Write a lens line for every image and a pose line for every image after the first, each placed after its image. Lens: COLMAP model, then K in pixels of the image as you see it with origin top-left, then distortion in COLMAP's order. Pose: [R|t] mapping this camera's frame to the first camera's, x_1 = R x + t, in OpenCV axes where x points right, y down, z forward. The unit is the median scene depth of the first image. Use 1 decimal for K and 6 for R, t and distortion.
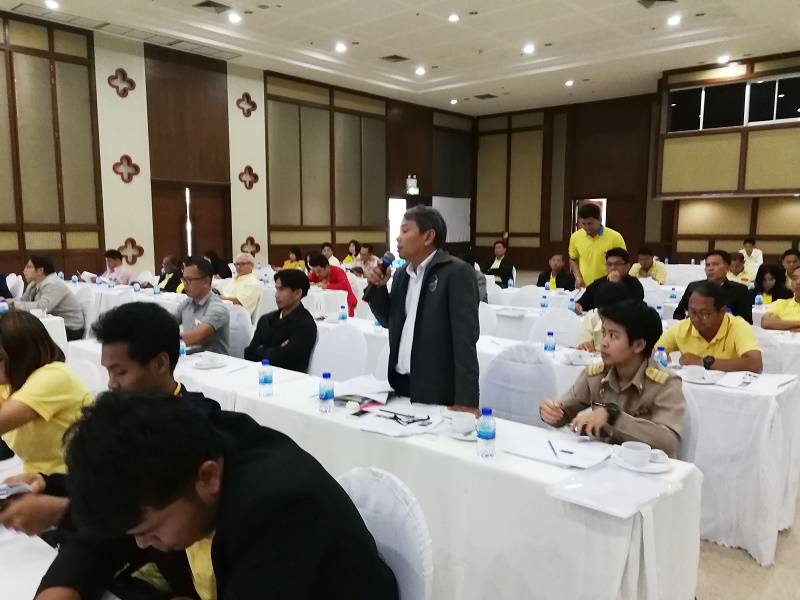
lens RADIAL K [[642.3, 0, 401.4], [0, 642.3, 303.2], [0, 0, 1]] dist [0.006121, -0.017722]
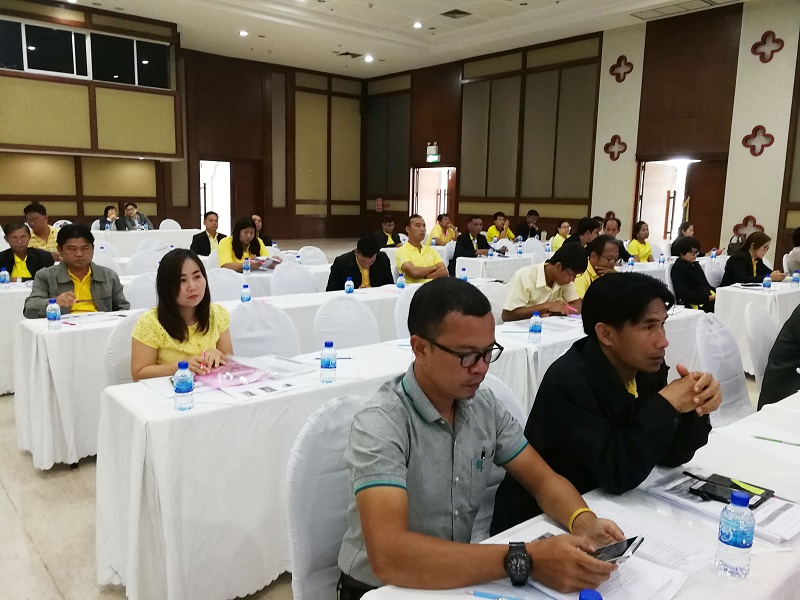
lens RADIAL K [[642.3, 0, 401.4], [0, 642.3, 303.2], [0, 0, 1]] dist [0.006121, -0.017722]
pose [[-0.162287, 0.155896, -0.974351, 0.630107], [-0.136335, 0.974428, 0.178616, -0.082905], [0.977280, 0.161825, -0.136882, 0.714496]]
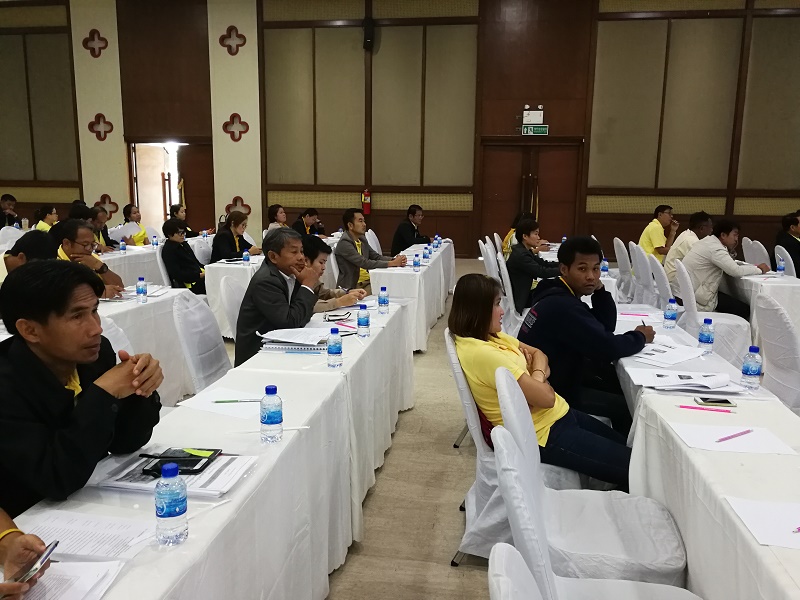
lens RADIAL K [[642.3, 0, 401.4], [0, 642.3, 303.2], [0, 0, 1]] dist [0.006121, -0.017722]
pose [[0.536887, 0.154773, -0.829336, 0.630471], [-0.112839, 0.987369, 0.111217, -0.084052], [0.836074, 0.033870, 0.547570, 0.723808]]
